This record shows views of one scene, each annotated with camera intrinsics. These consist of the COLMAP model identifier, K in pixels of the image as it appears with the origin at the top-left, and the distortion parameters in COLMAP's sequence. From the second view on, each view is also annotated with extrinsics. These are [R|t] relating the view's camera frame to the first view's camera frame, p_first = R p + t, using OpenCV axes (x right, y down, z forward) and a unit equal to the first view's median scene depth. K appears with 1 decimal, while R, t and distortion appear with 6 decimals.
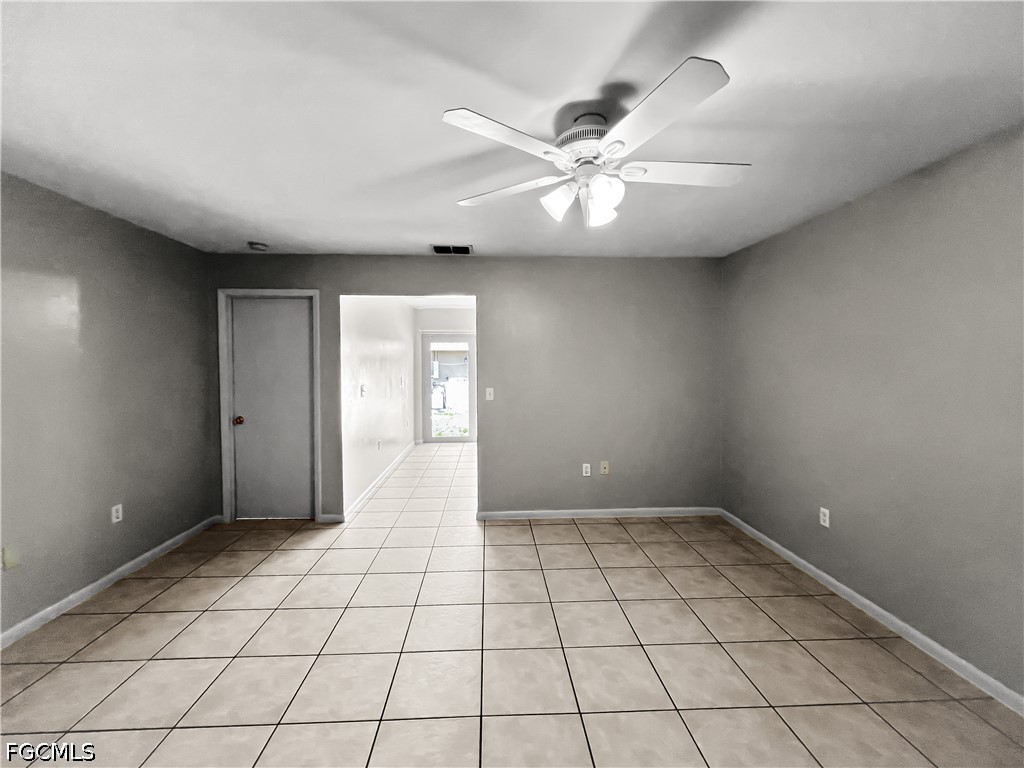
lens RADIAL K [[425.2, 0, 506.0], [0, 425.2, 381.9], [0, 0, 1]] dist [0.001045, -0.000223]
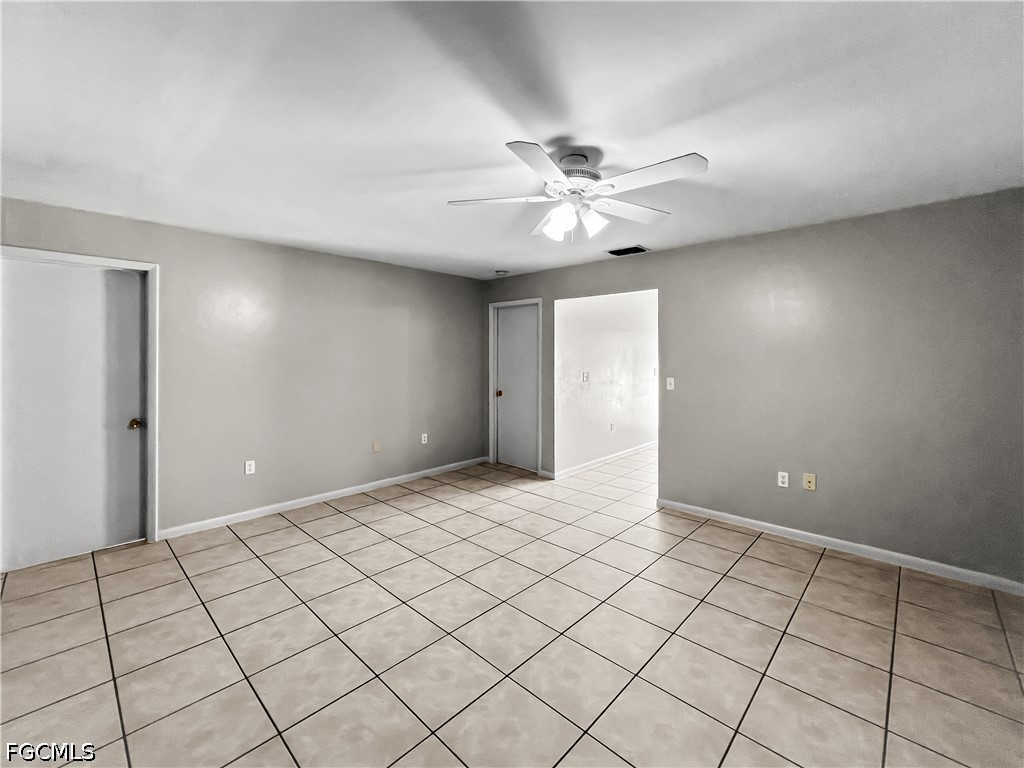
lens RADIAL K [[434.2, 0, 497.3], [0, 434.2, 363.7], [0, 0, 1]] dist [-0.000720, 0.001141]
pose [[0.684199, 0.017325, -0.729089, 0.468197], [-0.034775, 0.999356, -0.008886, 0.004697], [0.728465, 0.031434, 0.684361, -0.013078]]
